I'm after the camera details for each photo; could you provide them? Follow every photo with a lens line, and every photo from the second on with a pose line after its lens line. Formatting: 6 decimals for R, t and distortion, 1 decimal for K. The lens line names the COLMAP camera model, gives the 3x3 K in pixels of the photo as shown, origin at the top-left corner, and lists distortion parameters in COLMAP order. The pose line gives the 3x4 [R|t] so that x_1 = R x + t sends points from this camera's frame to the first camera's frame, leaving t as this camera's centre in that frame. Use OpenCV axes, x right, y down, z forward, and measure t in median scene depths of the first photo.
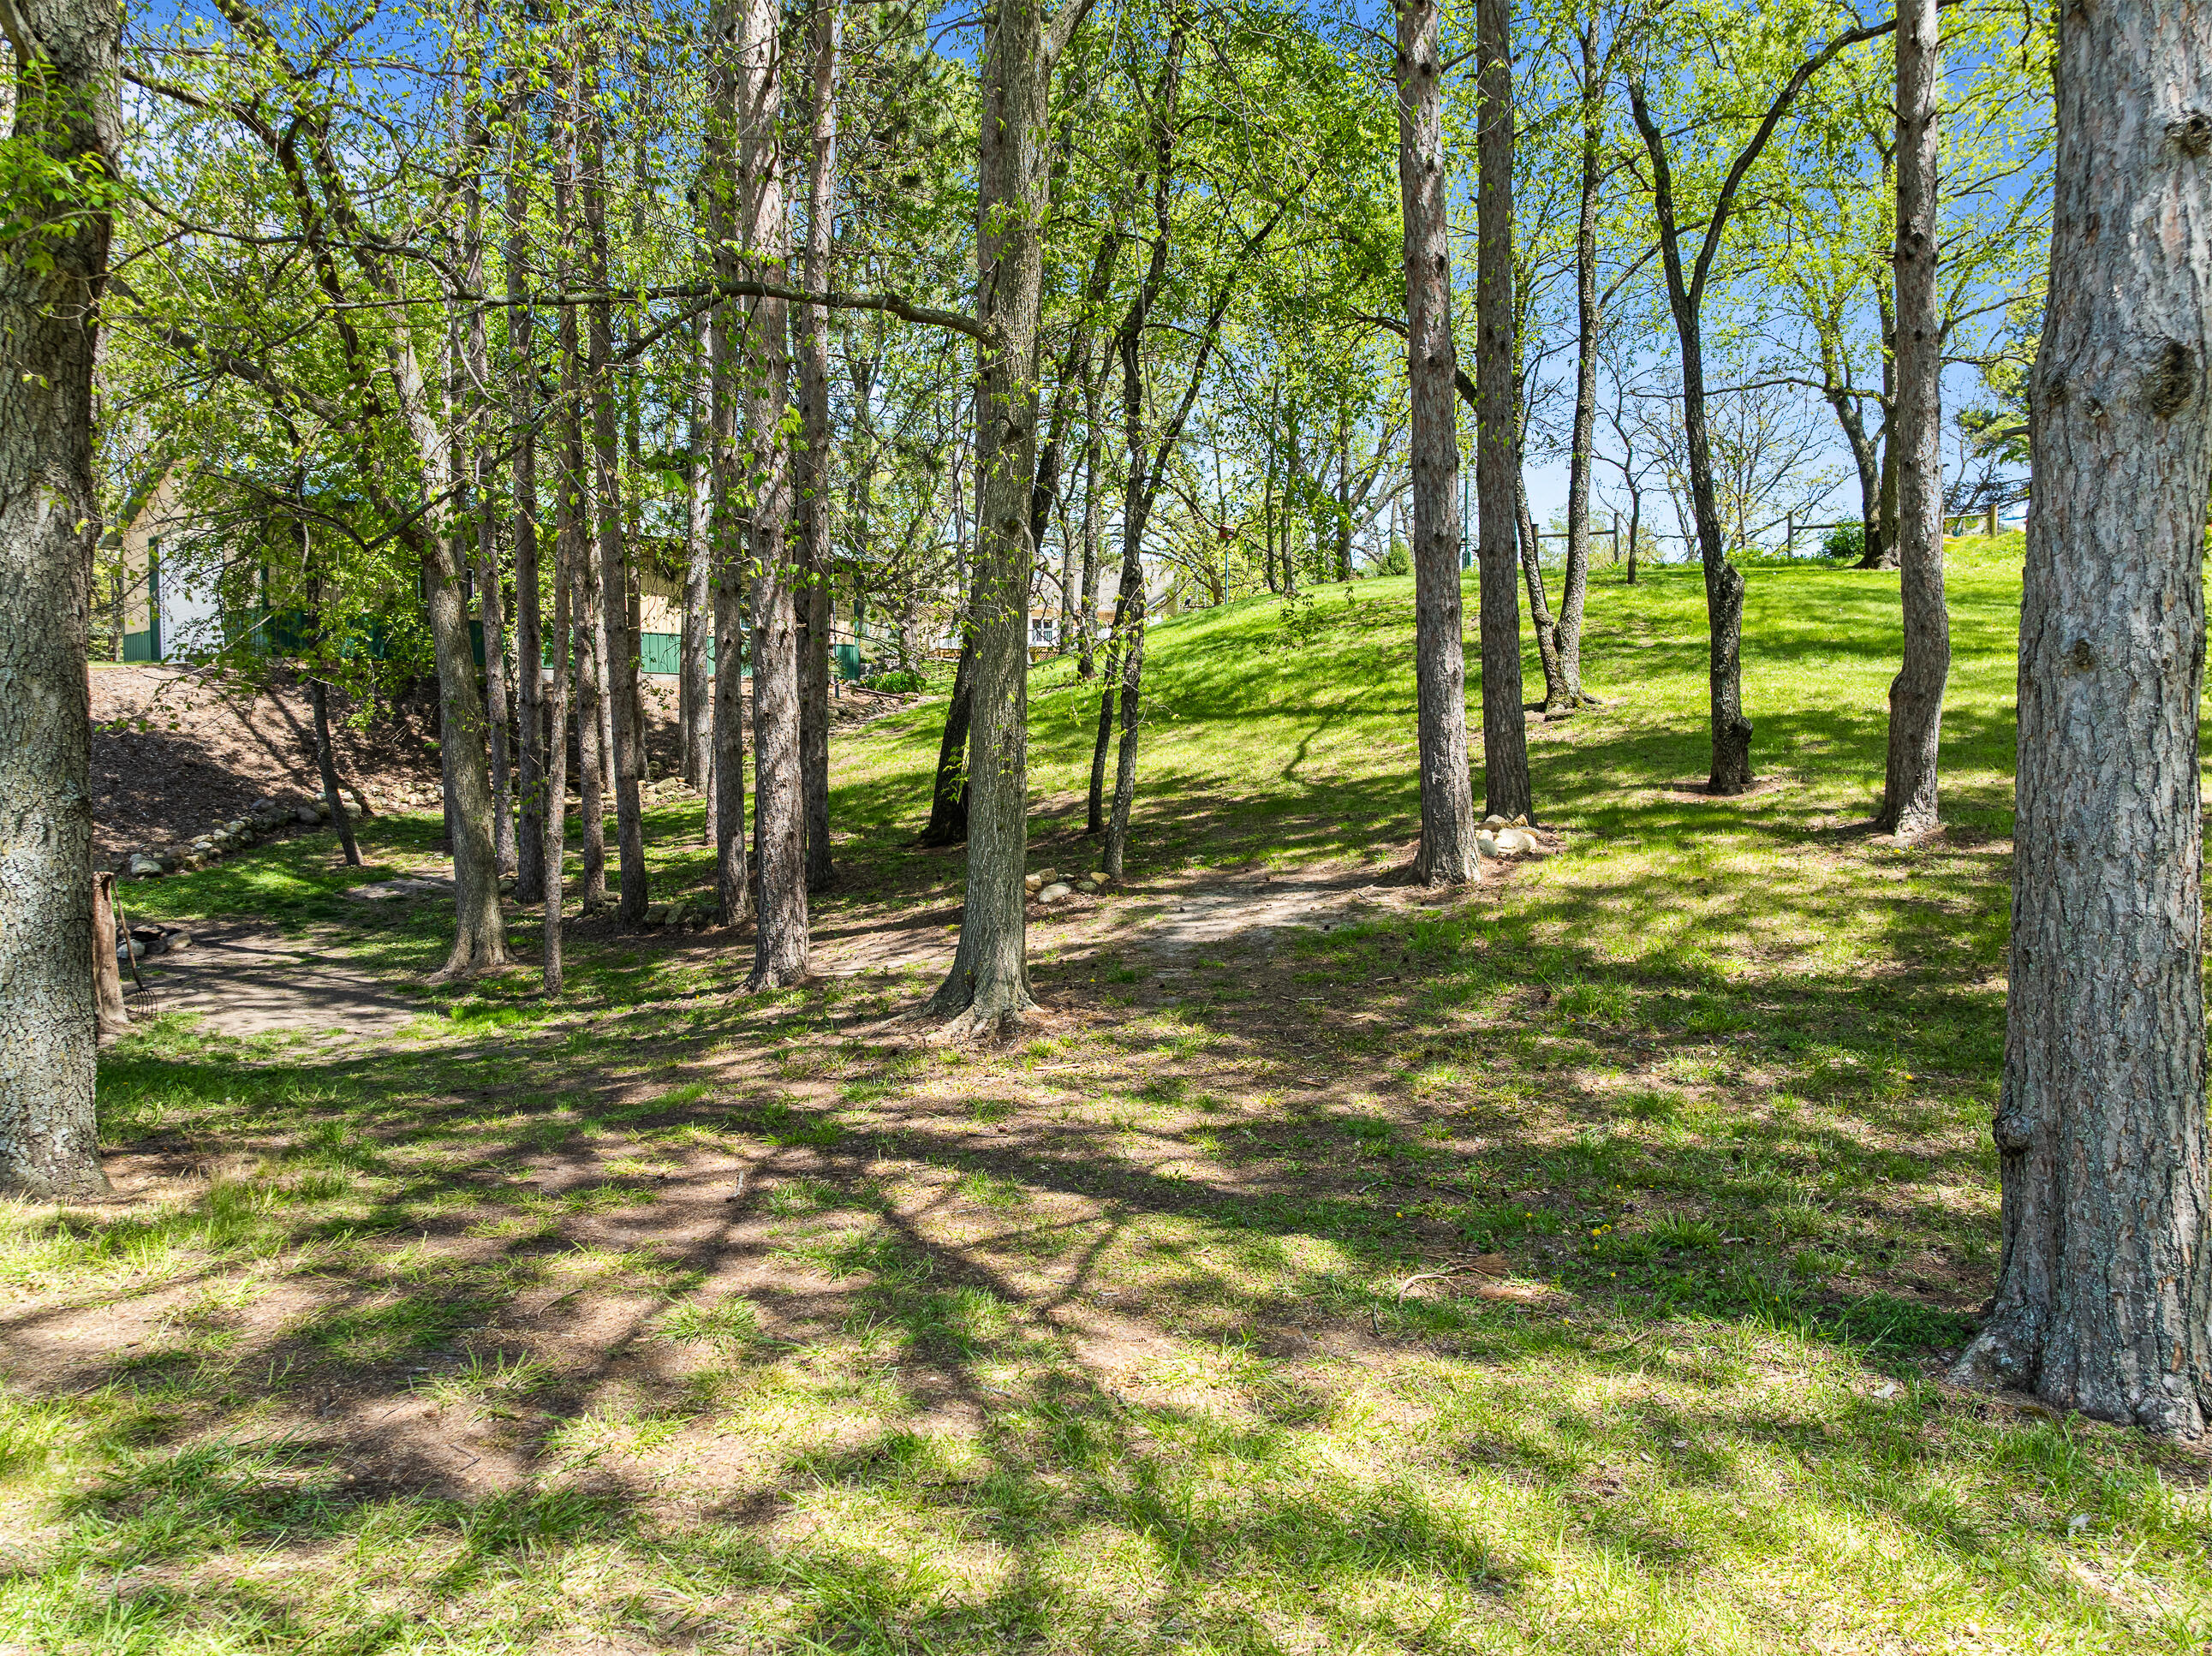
lens RADIAL K [[1583.1, 0, 1105.7], [0, 1583.1, 837.8], [0, 0, 1]] dist [-0.037516, -0.005724]
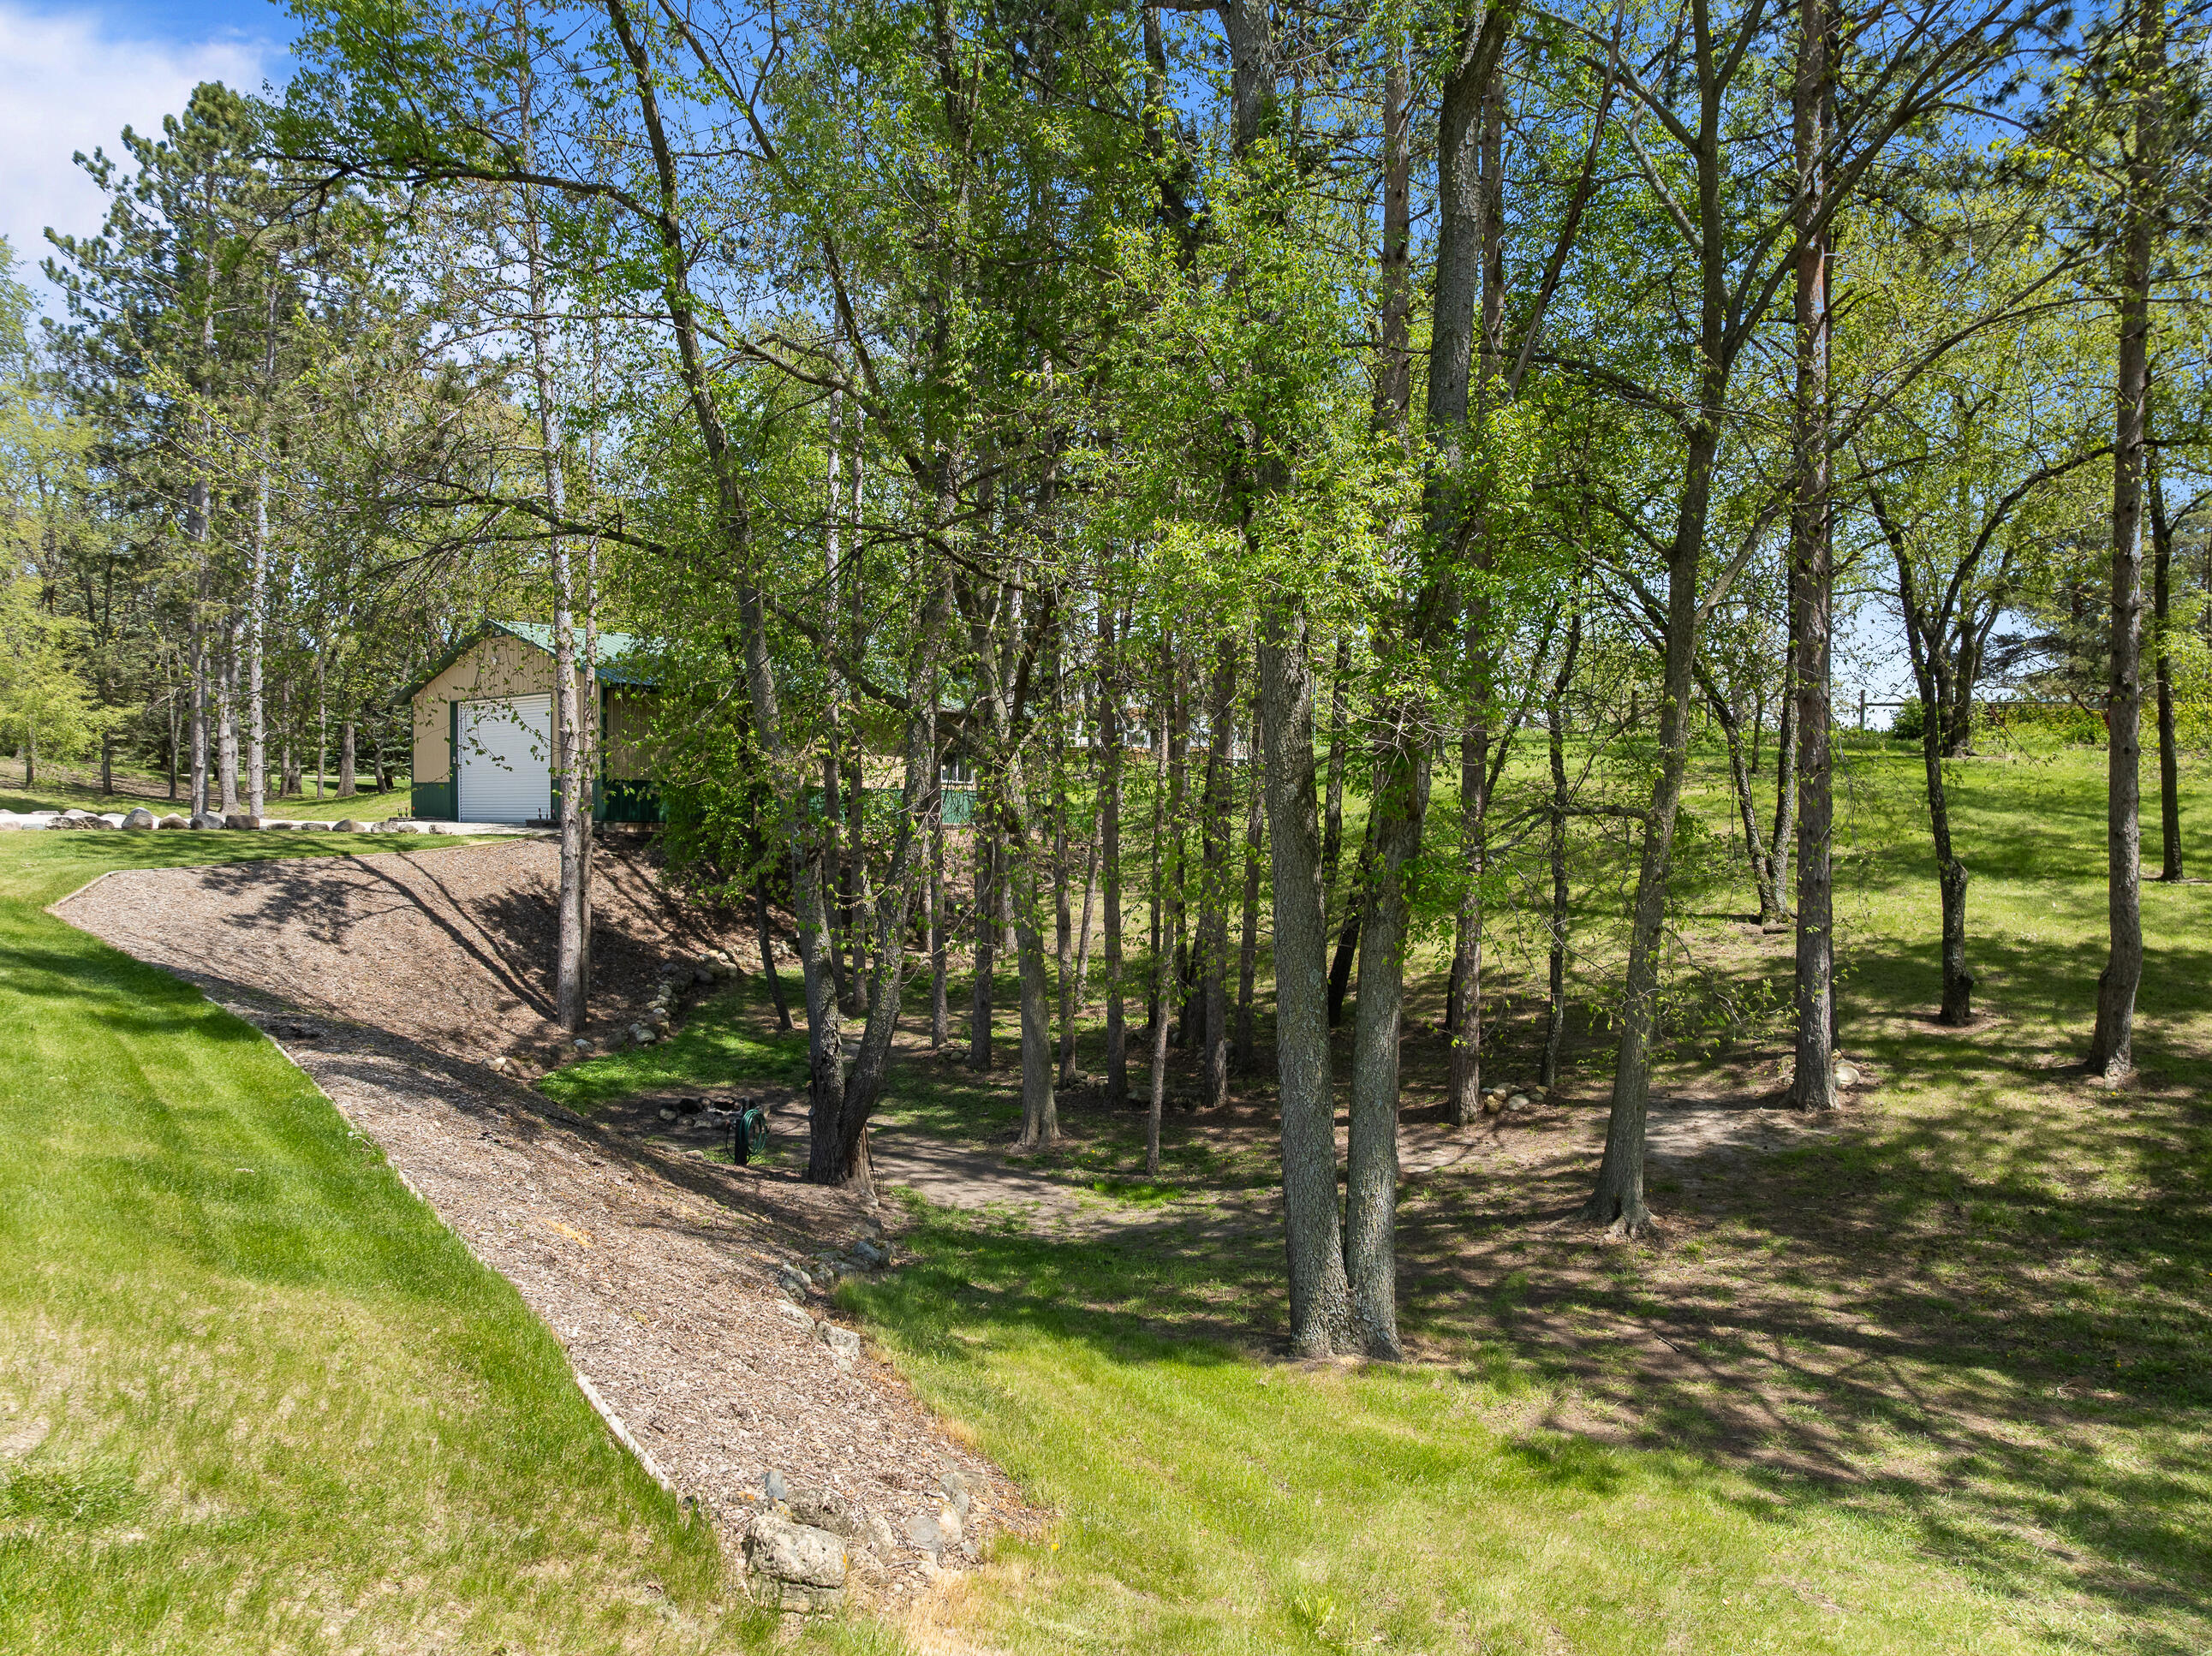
lens RADIAL K [[1583.1, 0, 1162.4], [0, 1583.1, 885.2], [0, 0, 1]] dist [-0.037516, -0.005724]
pose [[0.998772, 0.012693, 0.047897, -0.481497], [-0.012078, 0.999841, -0.013097, -0.158048], [-0.048055, 0.012503, 0.998766, -0.464170]]
